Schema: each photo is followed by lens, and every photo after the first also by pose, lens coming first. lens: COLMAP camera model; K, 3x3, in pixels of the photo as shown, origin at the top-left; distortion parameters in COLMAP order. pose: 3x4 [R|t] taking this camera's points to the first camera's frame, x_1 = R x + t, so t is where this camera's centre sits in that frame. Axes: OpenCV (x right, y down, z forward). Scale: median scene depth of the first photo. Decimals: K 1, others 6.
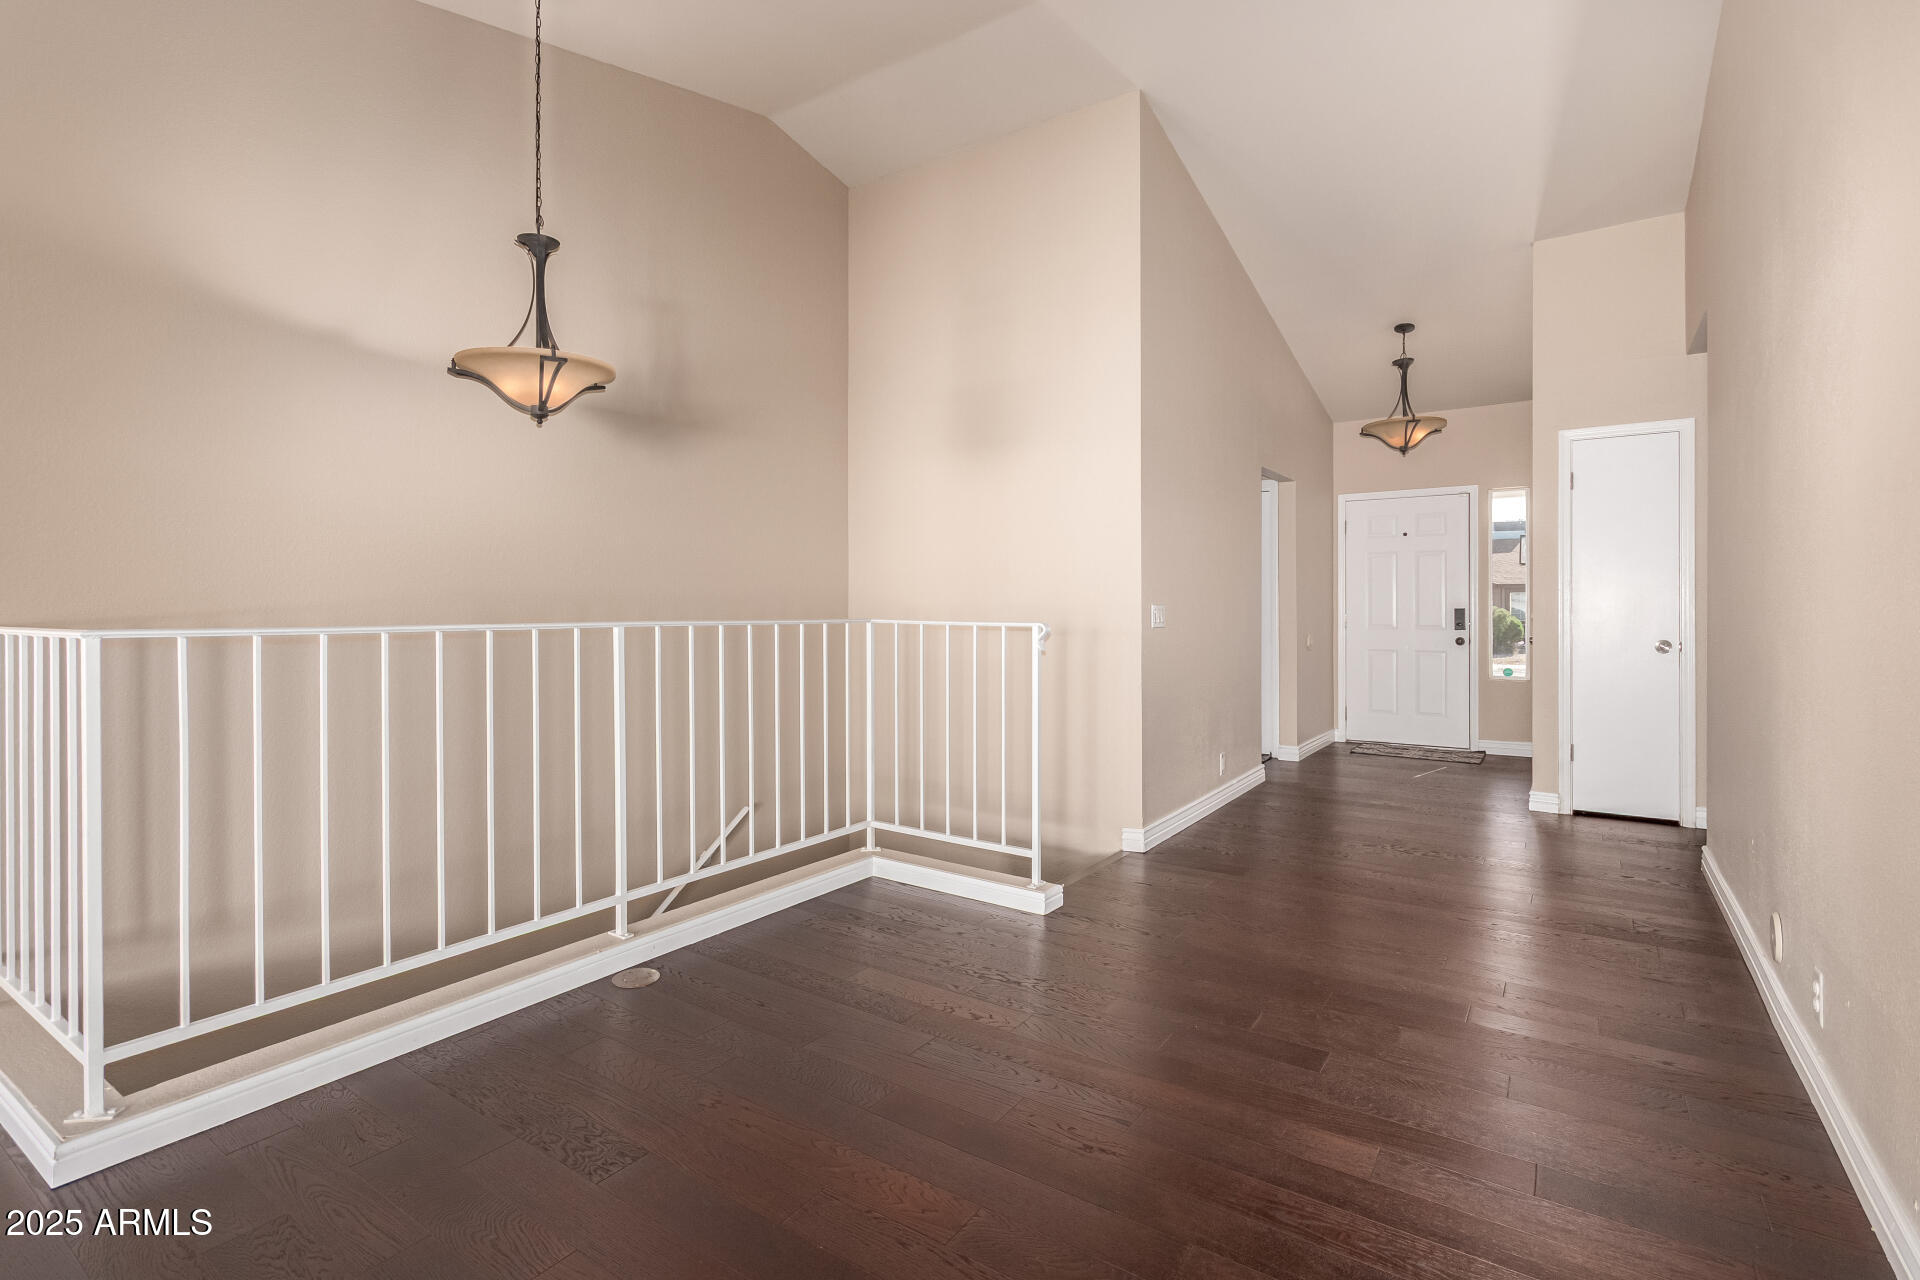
lens RADIAL K [[893.1, 0, 954.1], [0, 893.1, 618.9], [0, 0, 1]] dist [-0.001662, 0.002493]
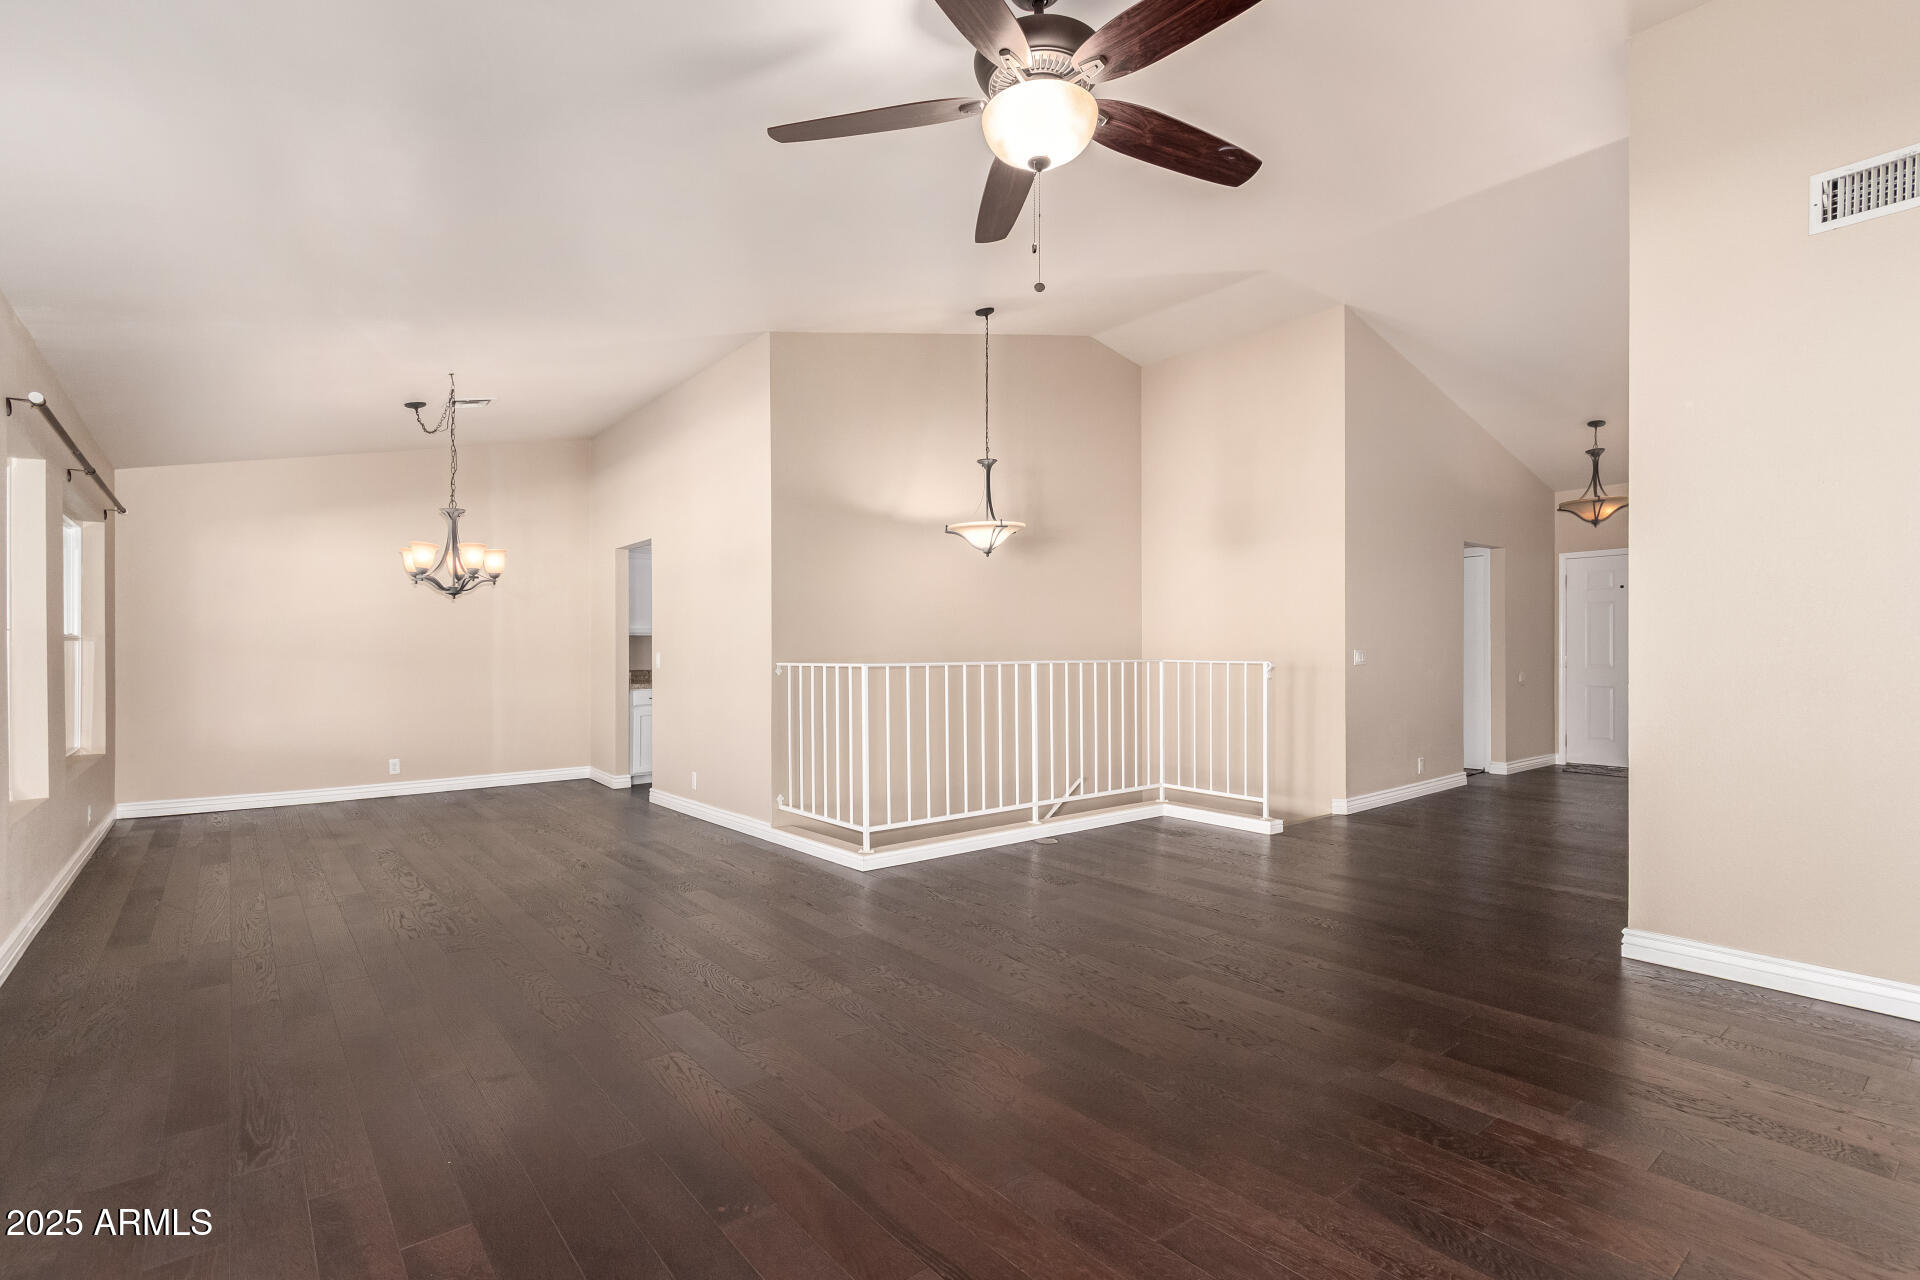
lens RADIAL K [[893.1, 0, 963.7], [0, 893.1, 649.9], [0, 0, 1]] dist [-0.001662, 0.002493]
pose [[0.960561, -0.001002, -0.278067, 0.012705], [-0.001500, 0.999960, -0.008788, -0.001671], [0.278065, 0.008858, 0.960521, -0.667533]]
